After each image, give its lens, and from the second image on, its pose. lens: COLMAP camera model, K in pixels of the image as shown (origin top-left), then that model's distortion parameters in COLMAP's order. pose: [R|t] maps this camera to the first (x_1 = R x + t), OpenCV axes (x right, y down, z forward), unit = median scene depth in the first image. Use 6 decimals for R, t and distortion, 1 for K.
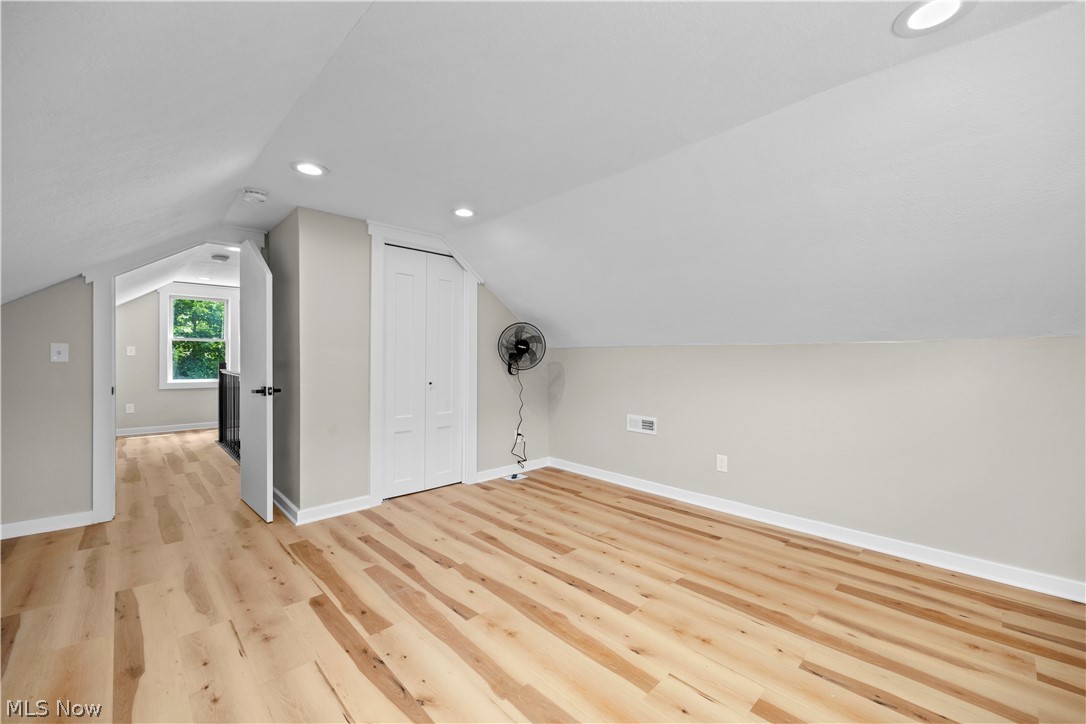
lens RADIAL K [[425.1, 0, 542.3], [0, 425.1, 358.2], [0, 0, 1]] dist [-0.000459, 0.000341]
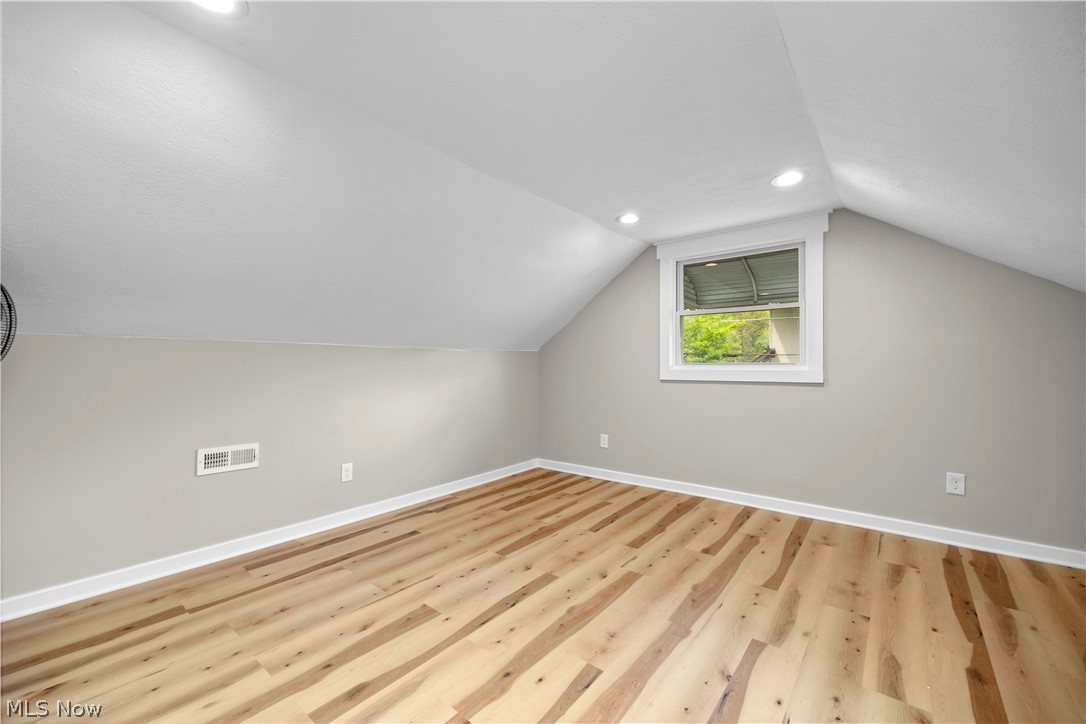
lens RADIAL K [[425.1, 0, 540.5], [0, 425.1, 365.4], [0, 0, 1]] dist [-0.000459, 0.000341]
pose [[-0.095104, -0.007295, 0.995441, -0.725789], [-0.000897, 0.999973, 0.007242, 0.004011], [-0.995467, -0.000204, -0.095108, 0.874299]]
